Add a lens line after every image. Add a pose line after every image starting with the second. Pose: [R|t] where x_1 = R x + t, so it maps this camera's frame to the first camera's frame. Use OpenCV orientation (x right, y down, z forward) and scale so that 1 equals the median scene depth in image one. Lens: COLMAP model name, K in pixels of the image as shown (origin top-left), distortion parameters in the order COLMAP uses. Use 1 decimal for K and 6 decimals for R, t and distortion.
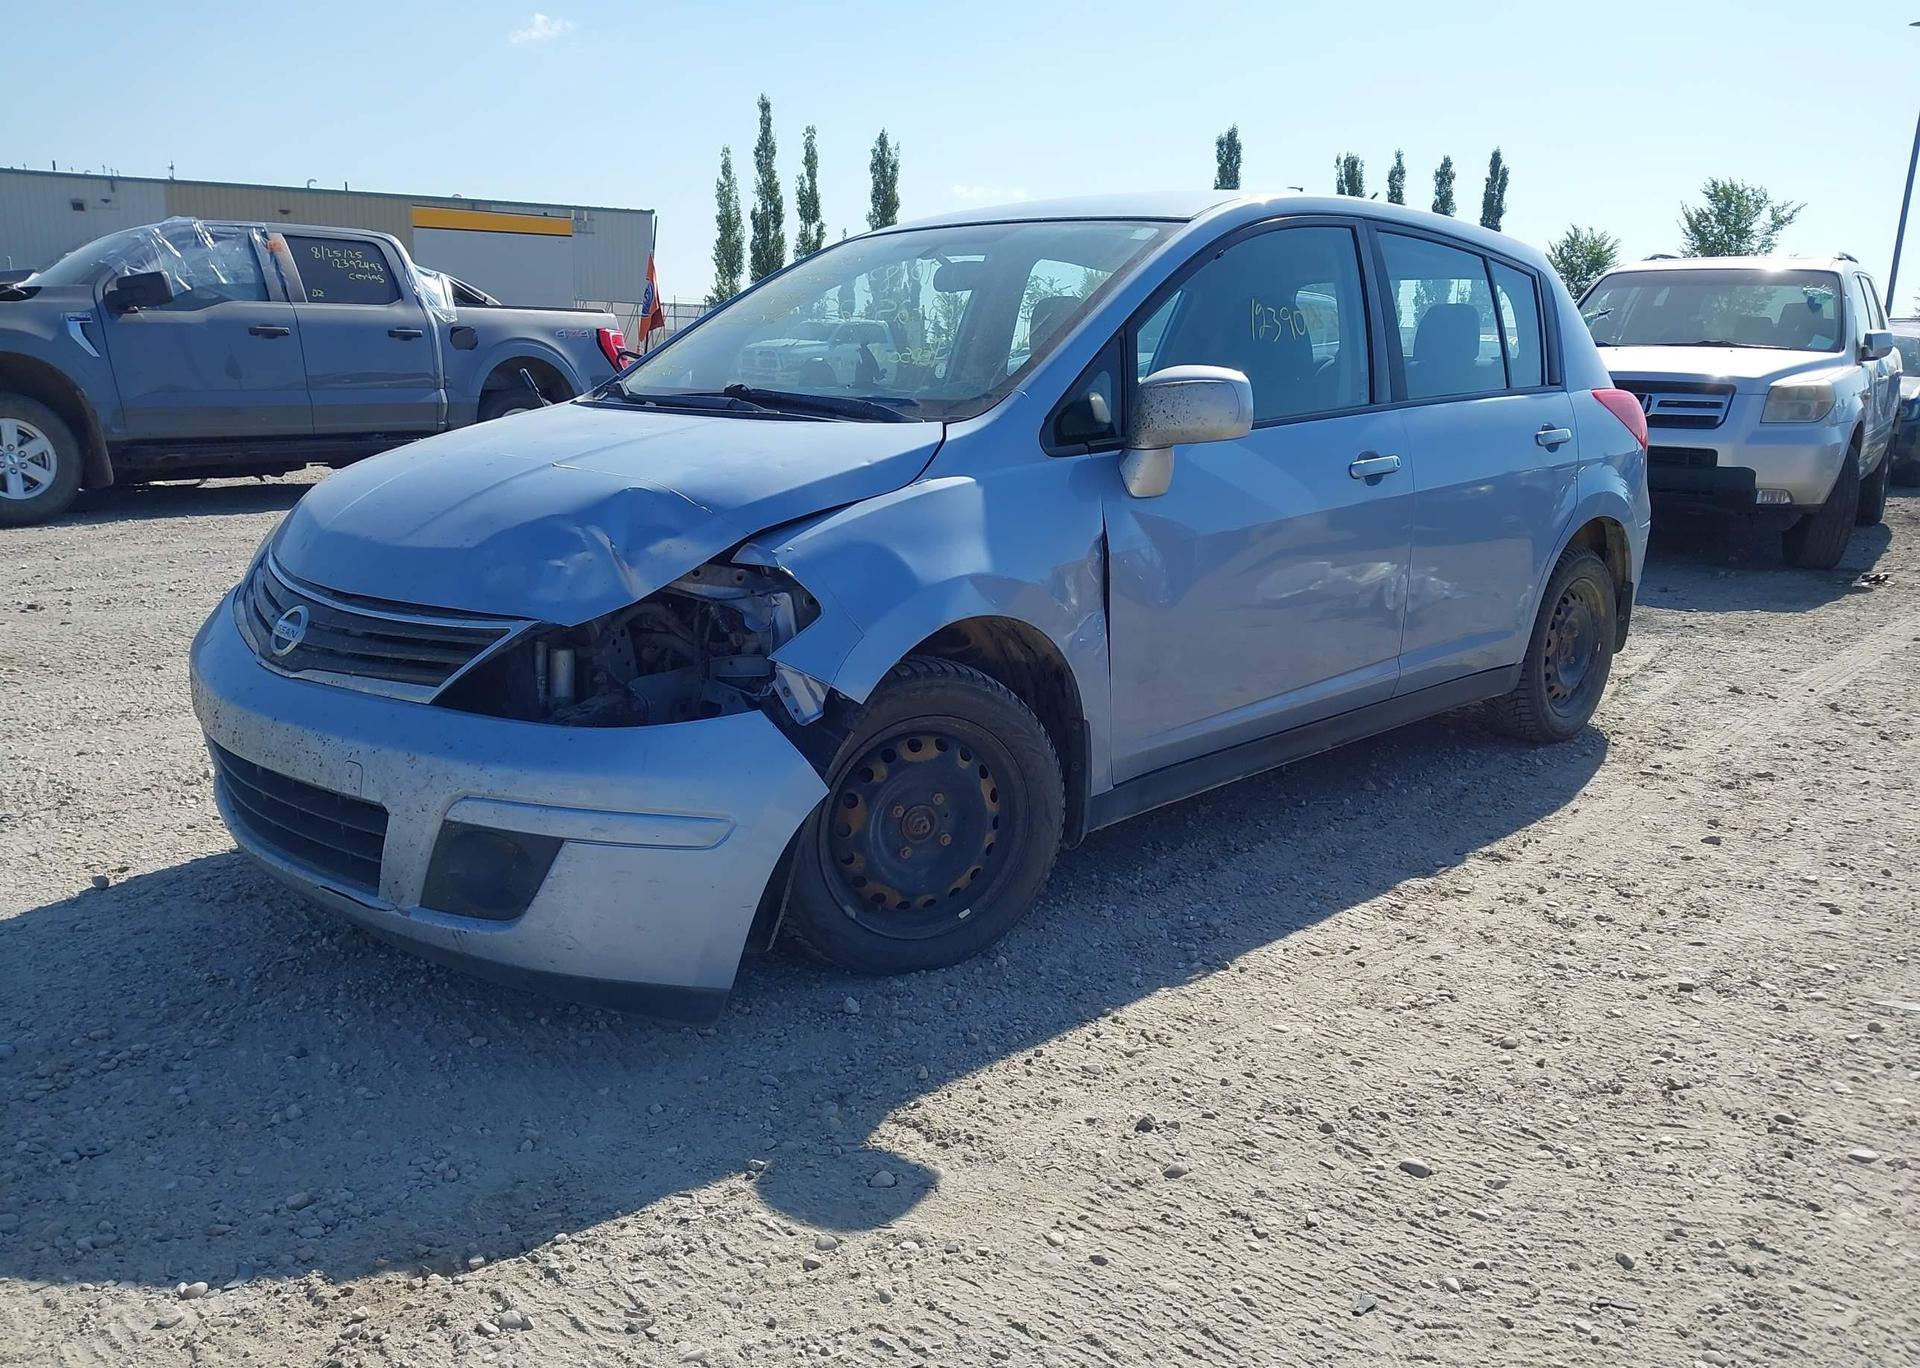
lens RADIAL K [[1556.9, 0, 953.0], [0, 1556.9, 700.6], [0, 0, 1]] dist [0.035816, -0.057609]
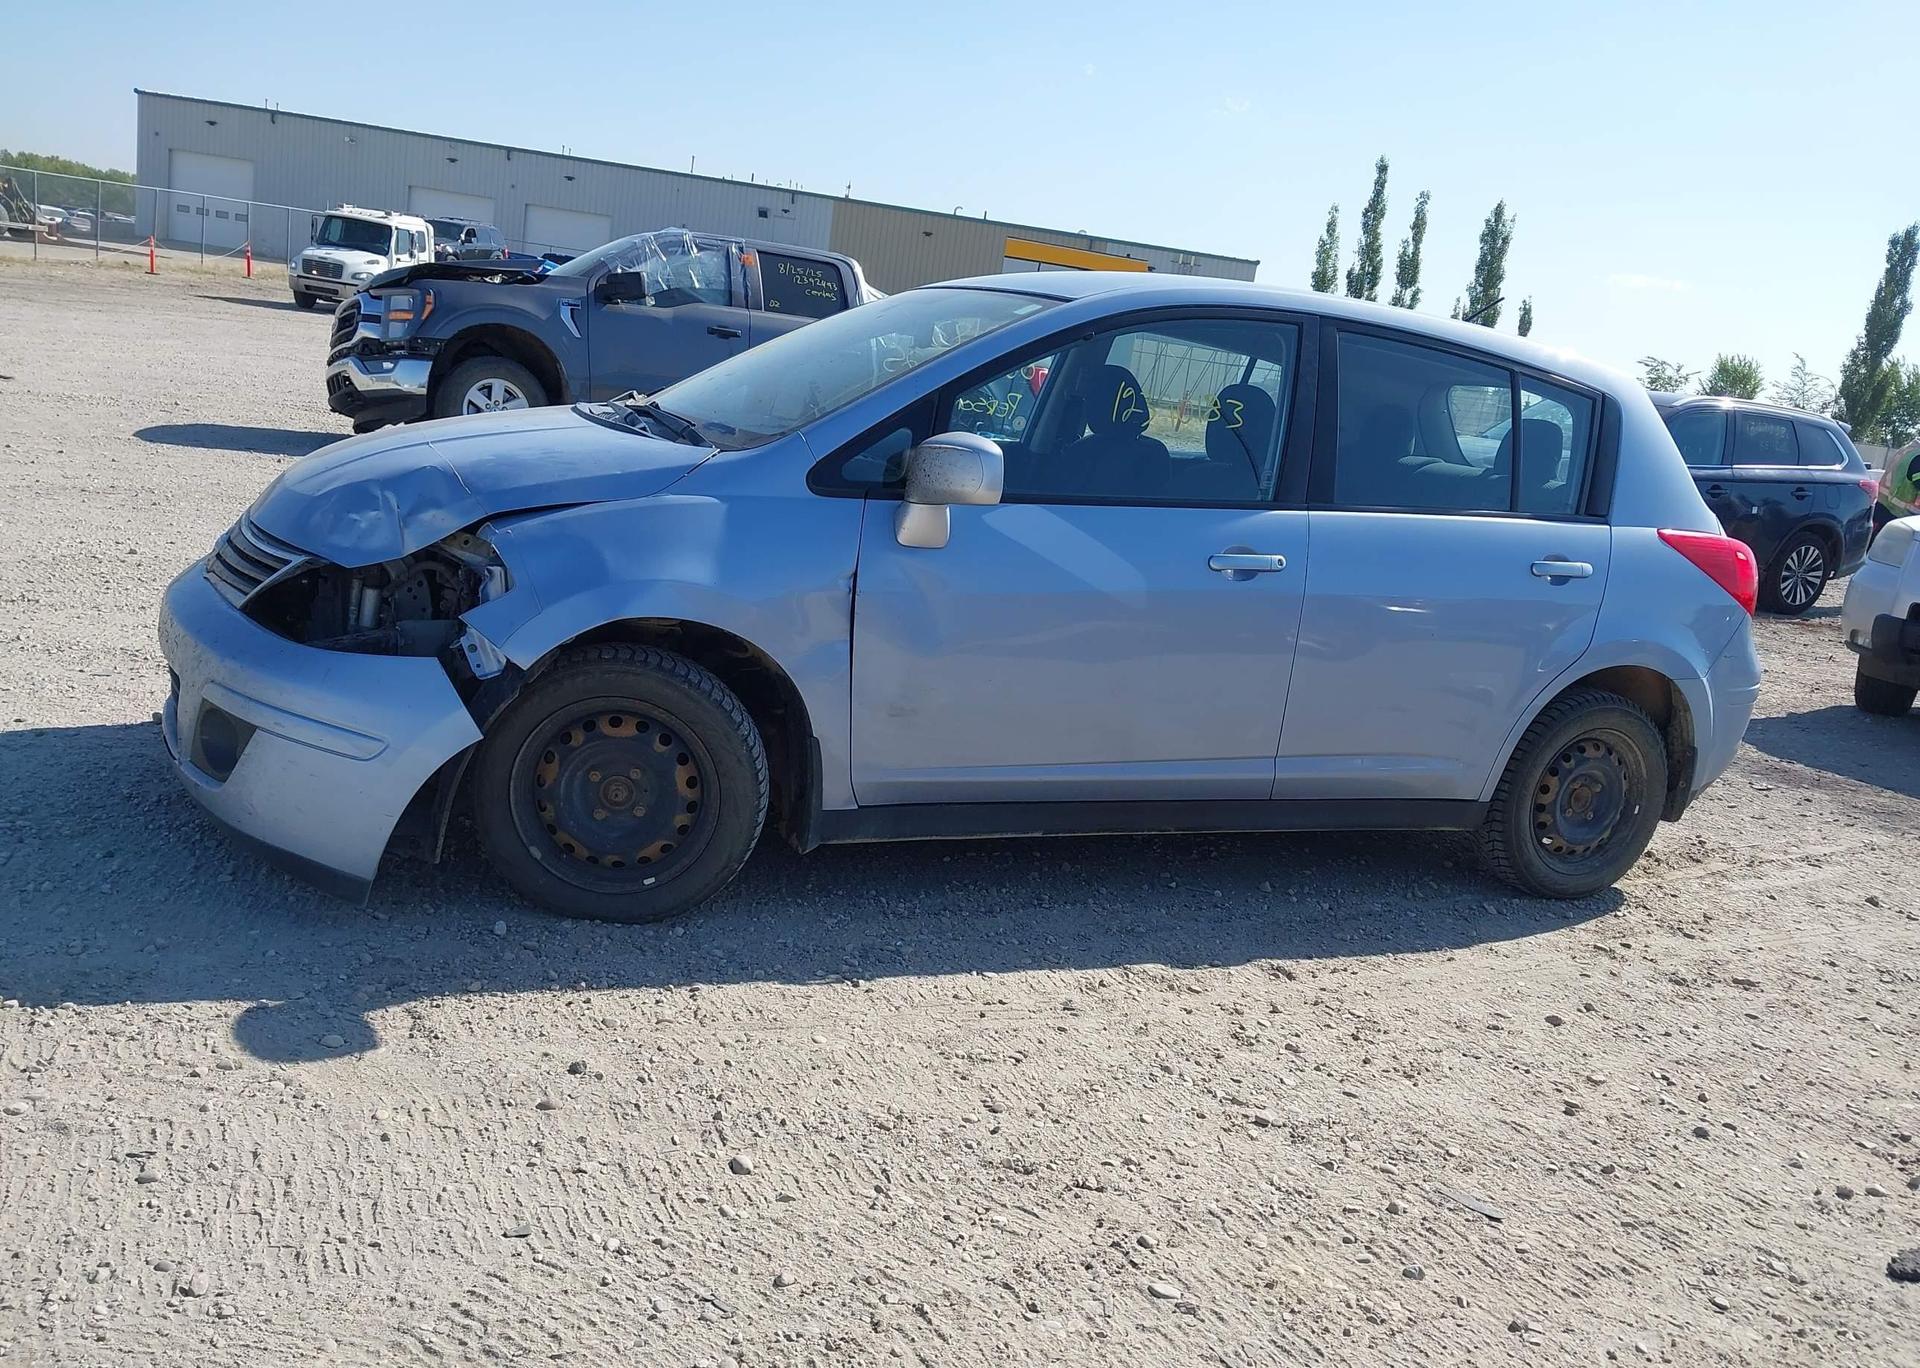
lens RADIAL K [[1556.9, 0, 969.9], [0, 1556.9, 697.9], [0, 0, 1]] dist [0.035816, -0.057609]
pose [[0.920426, 0.185008, -0.344366, 0.193971], [-0.195661, 0.980664, 0.003887, -0.014076], [0.338426, 0.063801, 0.938828, 0.003717]]
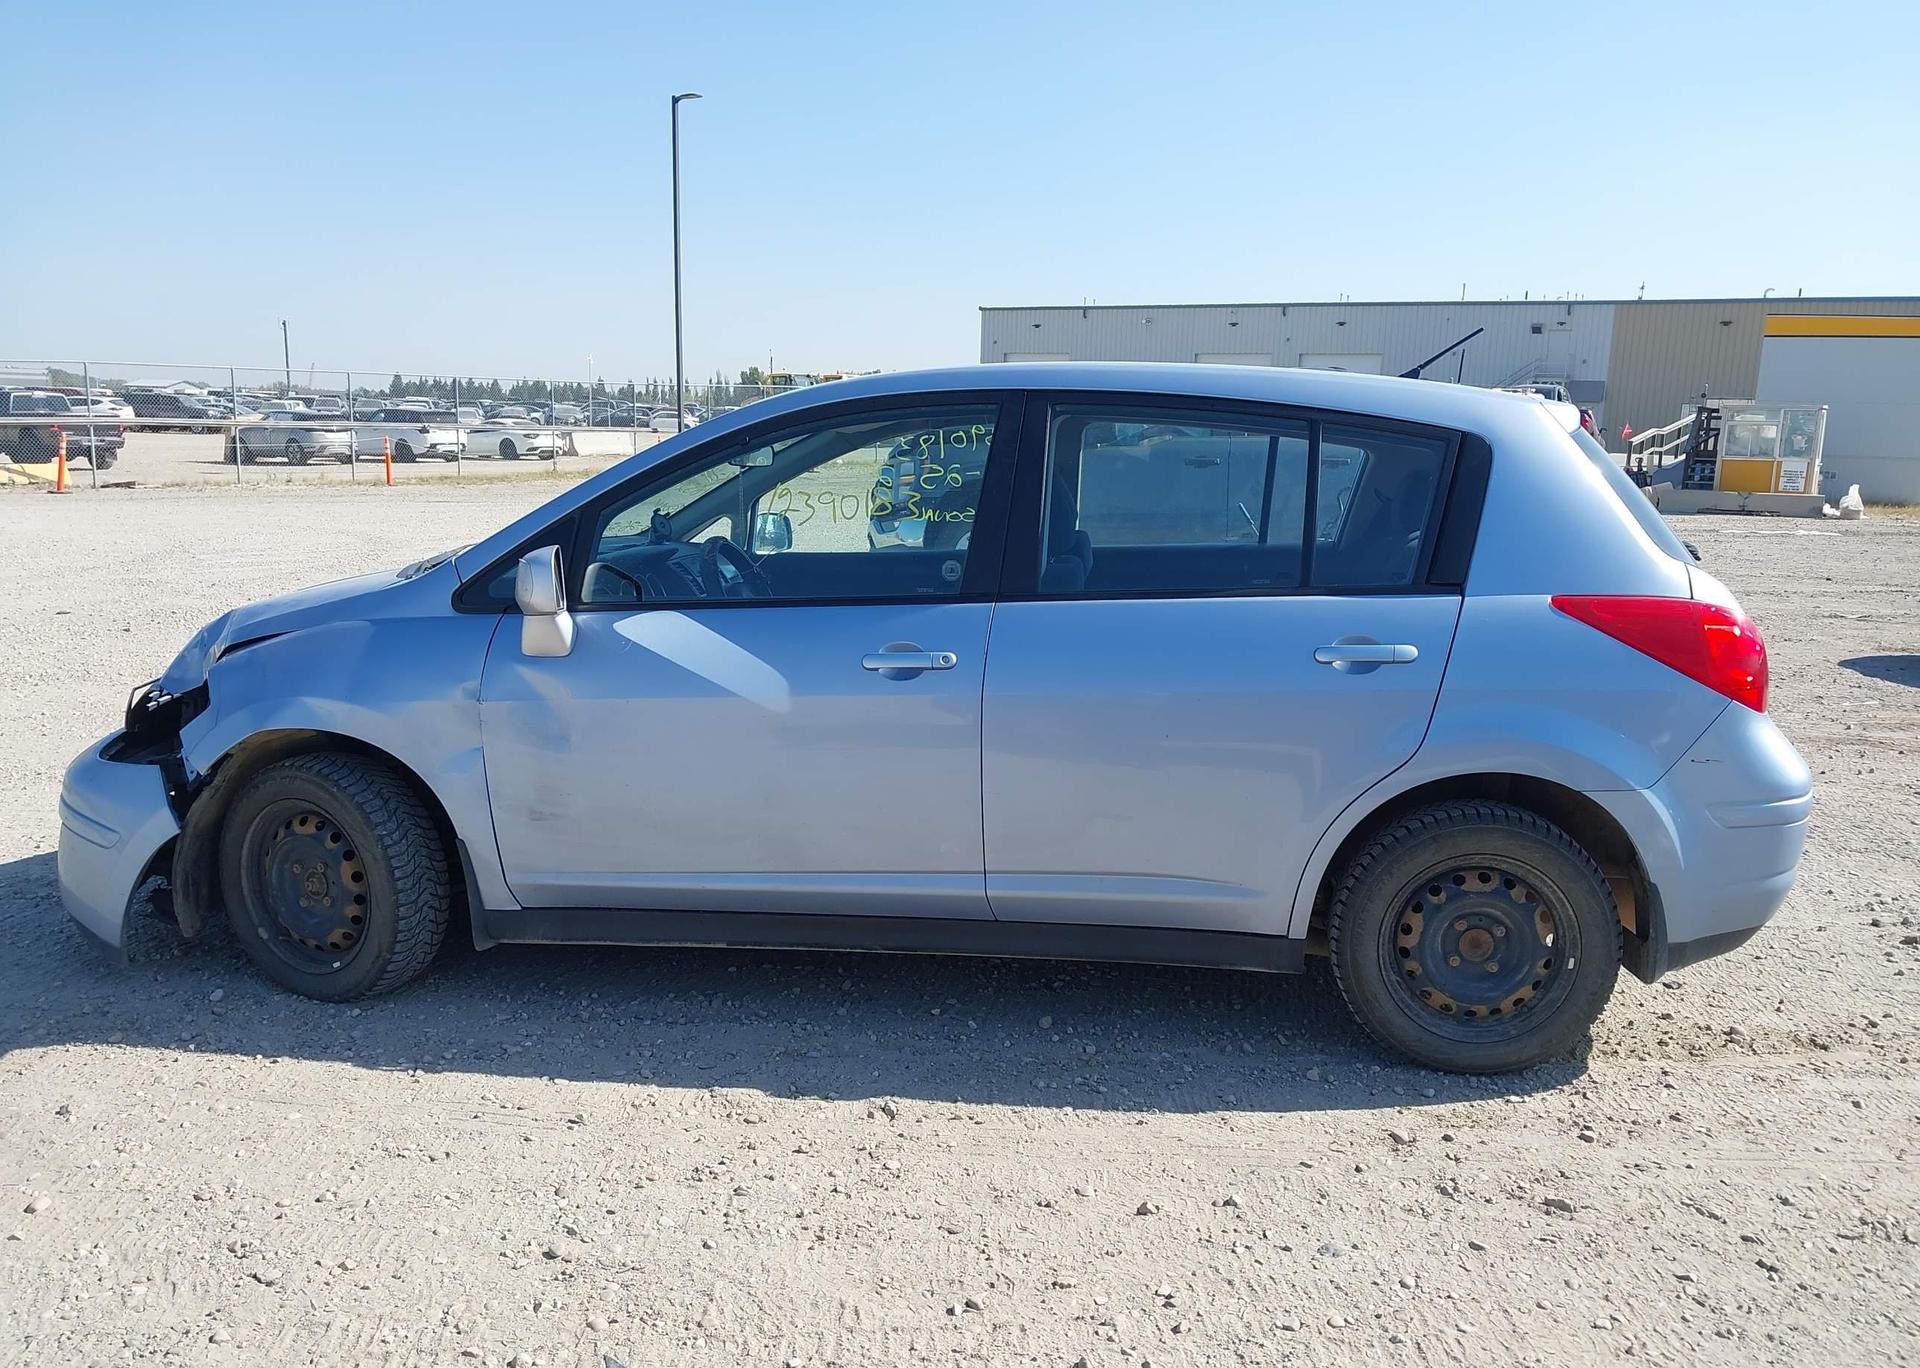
lens RADIAL K [[1556.9, 0, 975.7], [0, 1556.9, 700.9], [0, 0, 1]] dist [0.035816, -0.057609]
pose [[0.616009, 0.130754, -0.776812, 0.423760], [-0.180397, 0.983337, 0.022462, -0.064316], [0.766805, 0.126298, 0.629332, 0.190604]]
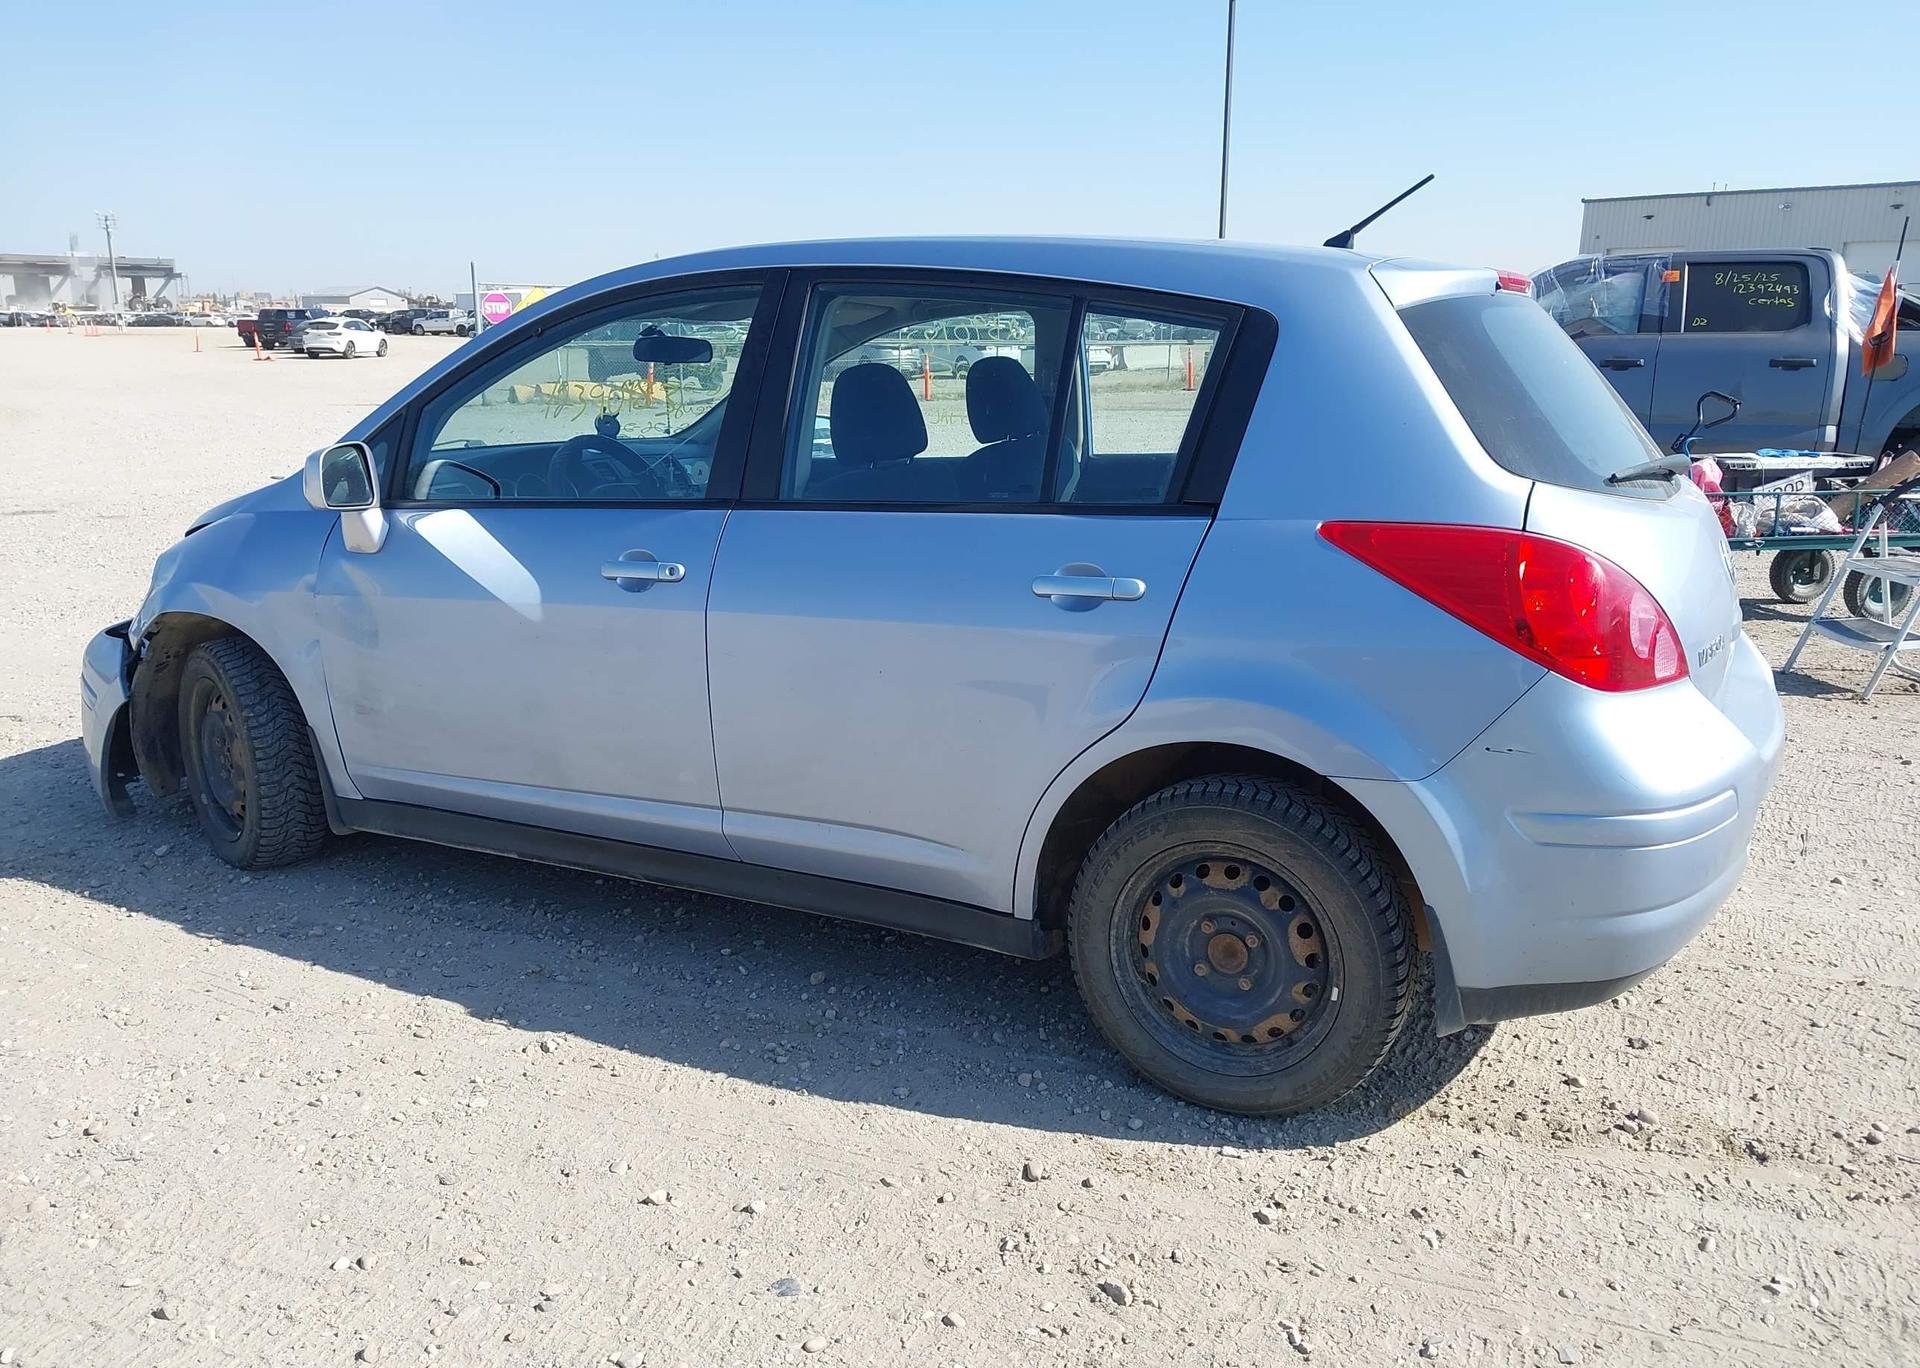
lens RADIAL K [[1556.9, 0, 960.7], [0, 1556.9, 675.3], [0, 0, 1]] dist [0.035816, -0.057609]
pose [[0.269694, 0.189527, -0.944111, 0.475414], [-0.207789, 0.968795, 0.135126, -0.103075], [0.940260, 0.159734, 0.300660, 0.384504]]
